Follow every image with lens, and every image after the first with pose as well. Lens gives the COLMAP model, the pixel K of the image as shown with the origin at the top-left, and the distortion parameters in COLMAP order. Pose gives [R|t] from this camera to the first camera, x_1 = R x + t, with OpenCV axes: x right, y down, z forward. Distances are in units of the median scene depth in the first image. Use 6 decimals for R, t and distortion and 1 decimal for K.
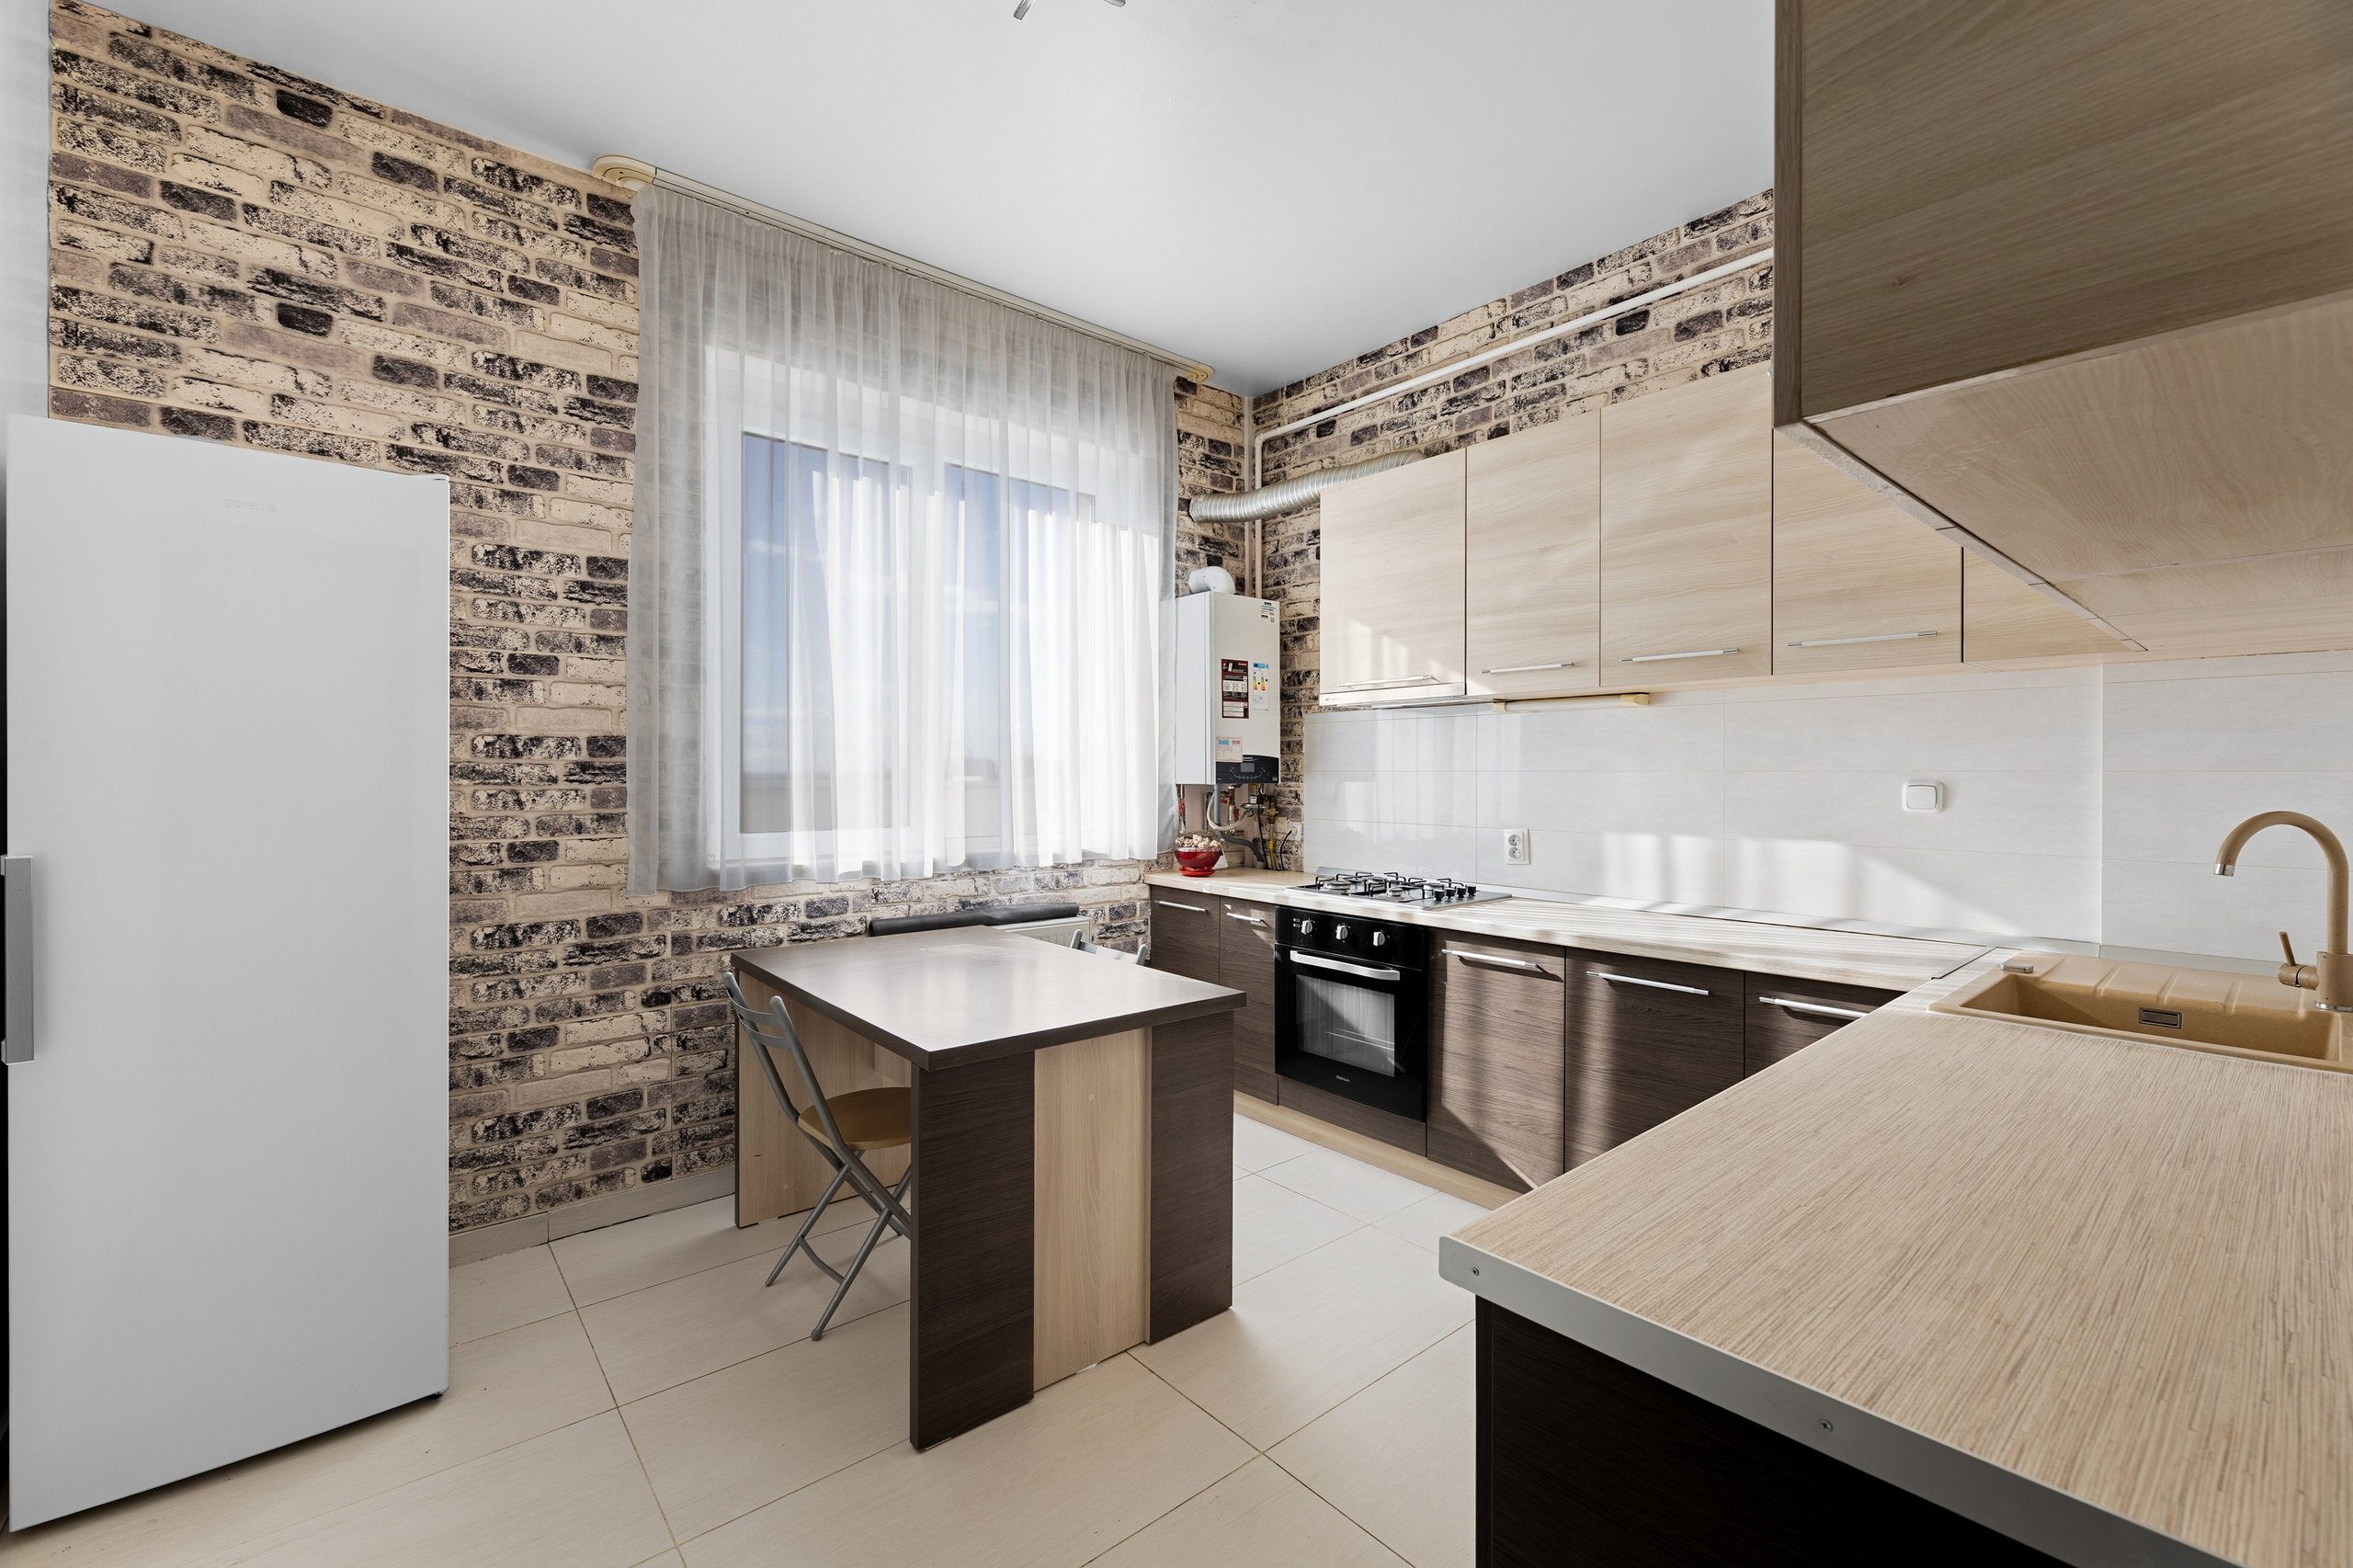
lens RADIAL K [[978.4, 0, 1164.1], [0, 978.4, 775.6], [0, 0, 1]] dist [0.001930, -0.000053]
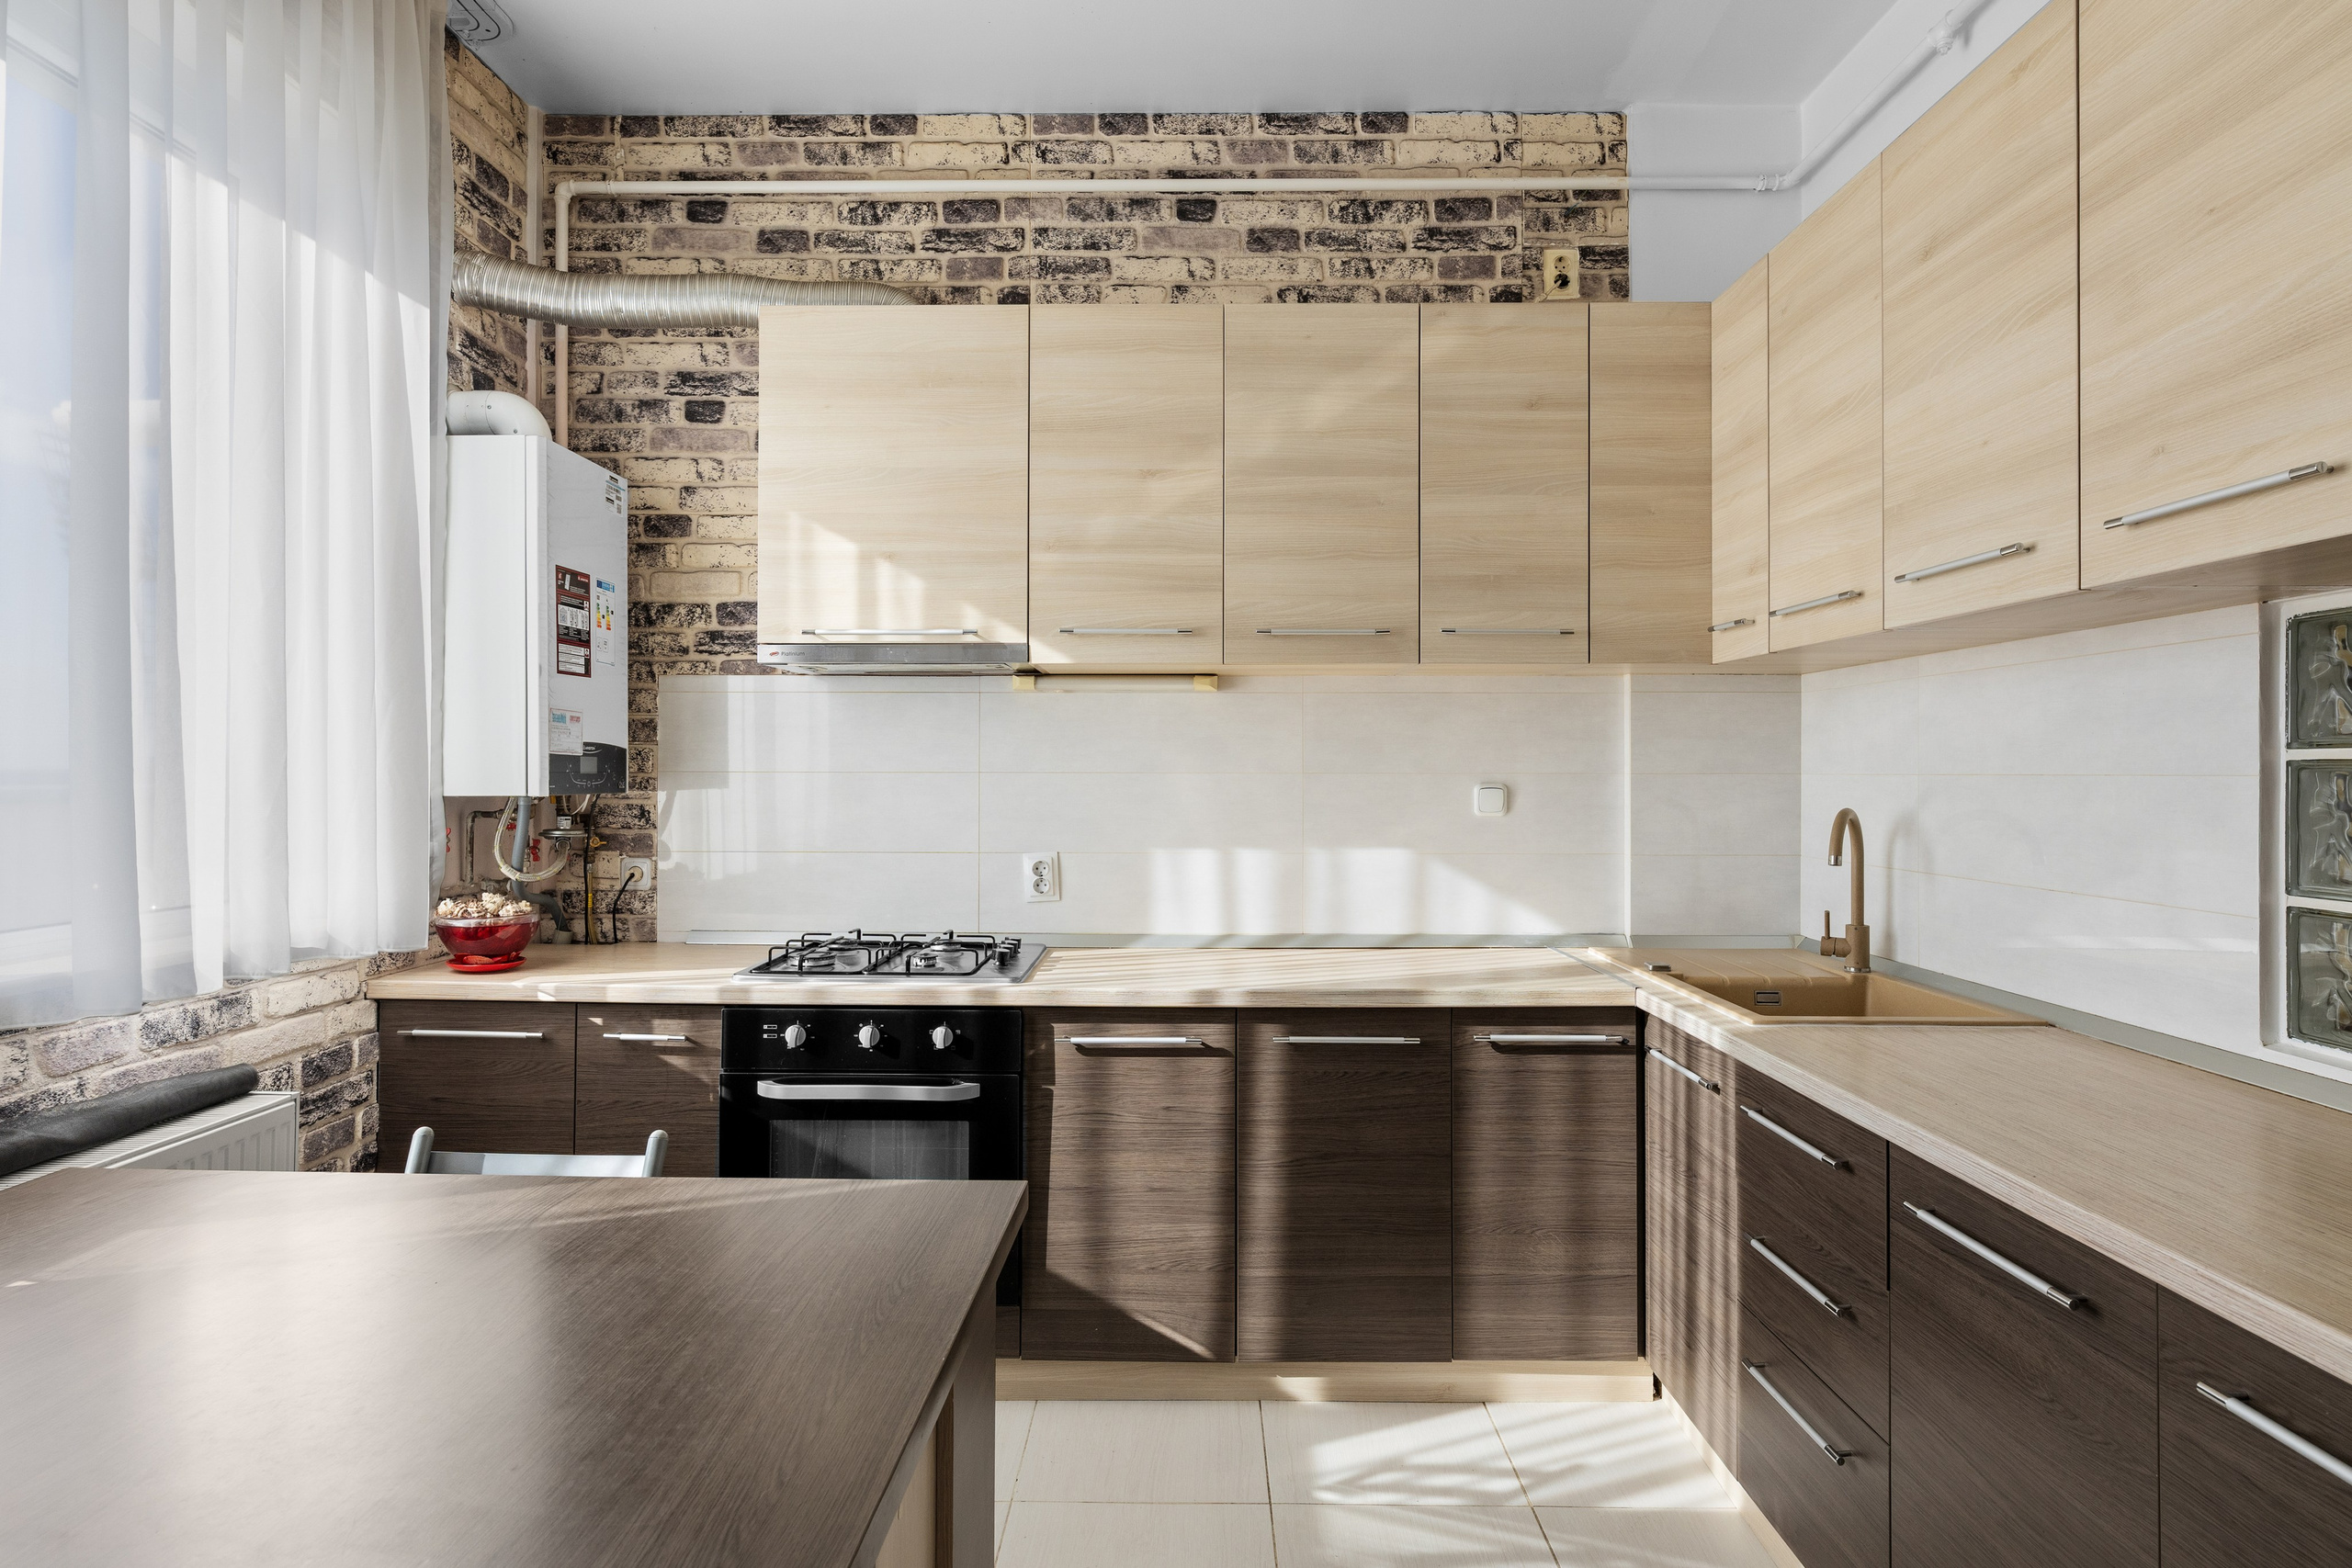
lens RADIAL K [[1224.9, 0, 1179.3], [0, 1224.9, 760.7], [0, 0, 1]] dist [-0.001866, 0.000924]
pose [[0.654099, 0.007729, 0.756370, -0.266814], [0.001544, 0.999932, -0.011553, -0.002596], [-0.756408, 0.008725, 0.654042, 0.346073]]
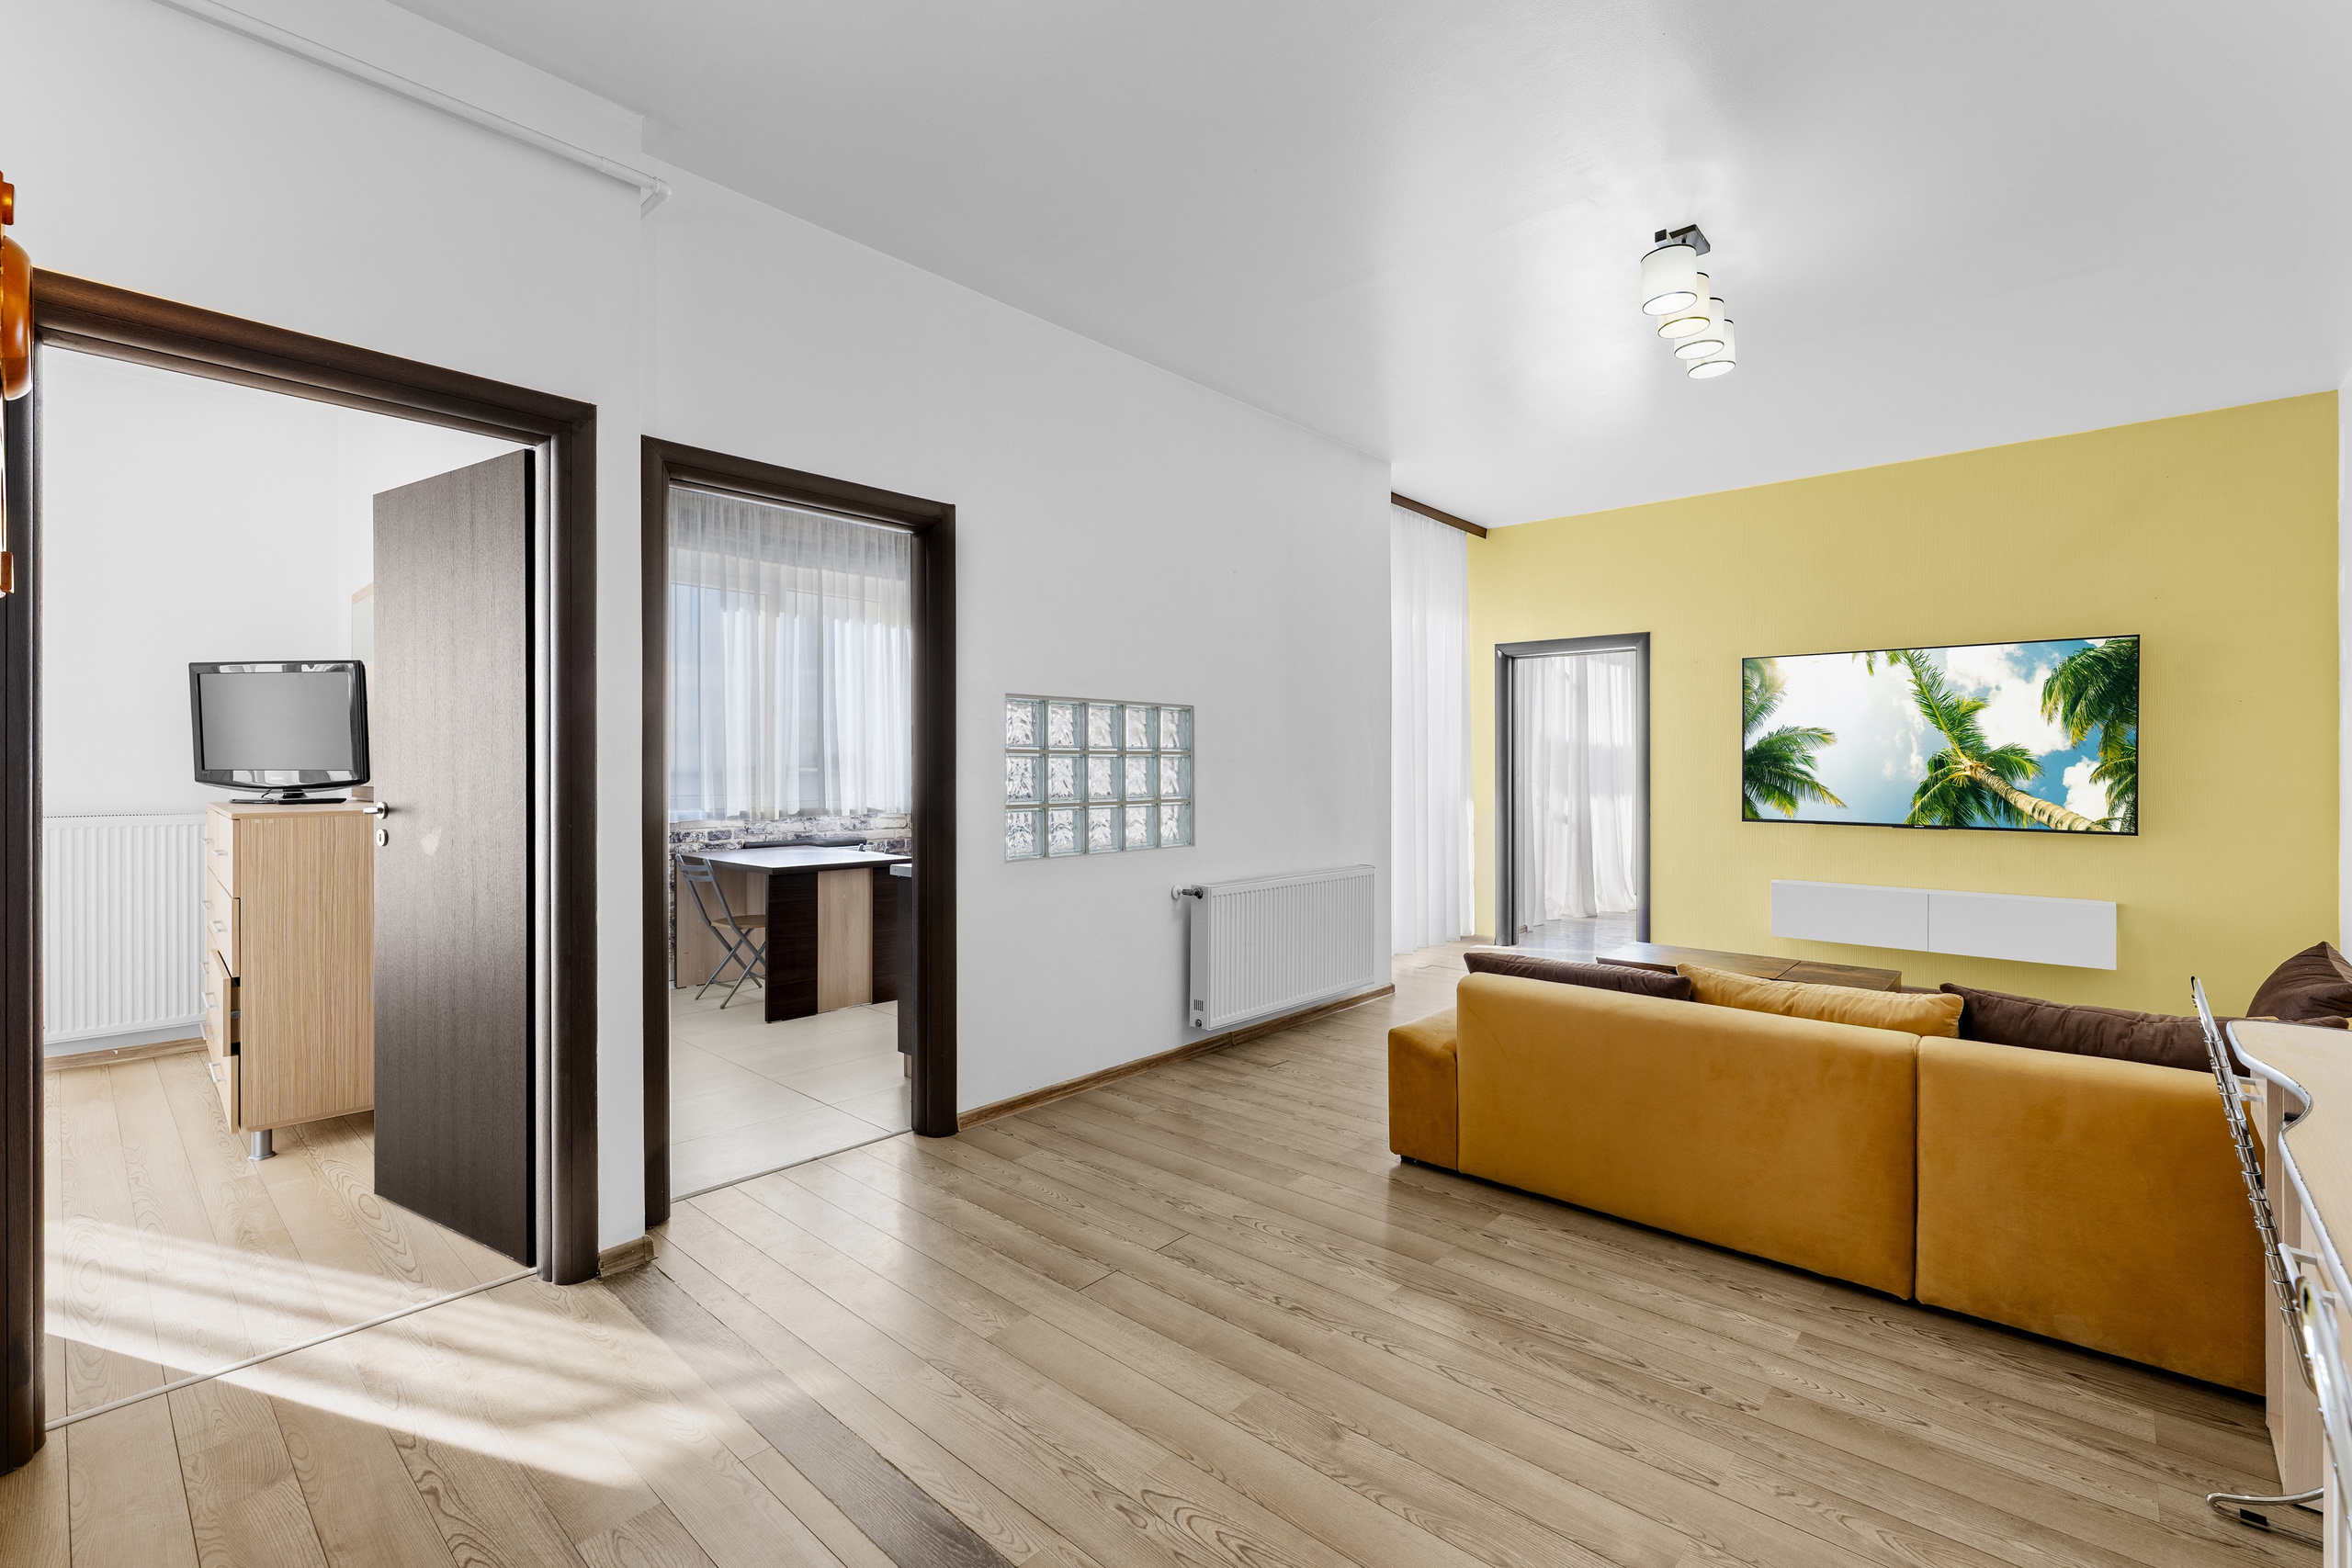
lens RADIAL K [[1006.2, 0, 1177.6], [0, 1006.2, 766.6], [0, 0, 1]] dist [-0.012177, -0.000163]
pose [[0.991465, -0.003513, 0.130328, 0.259736], [0.004227, 0.999978, -0.005204, 0.017030], [-0.130307, 0.005710, 0.991457, -0.966823]]
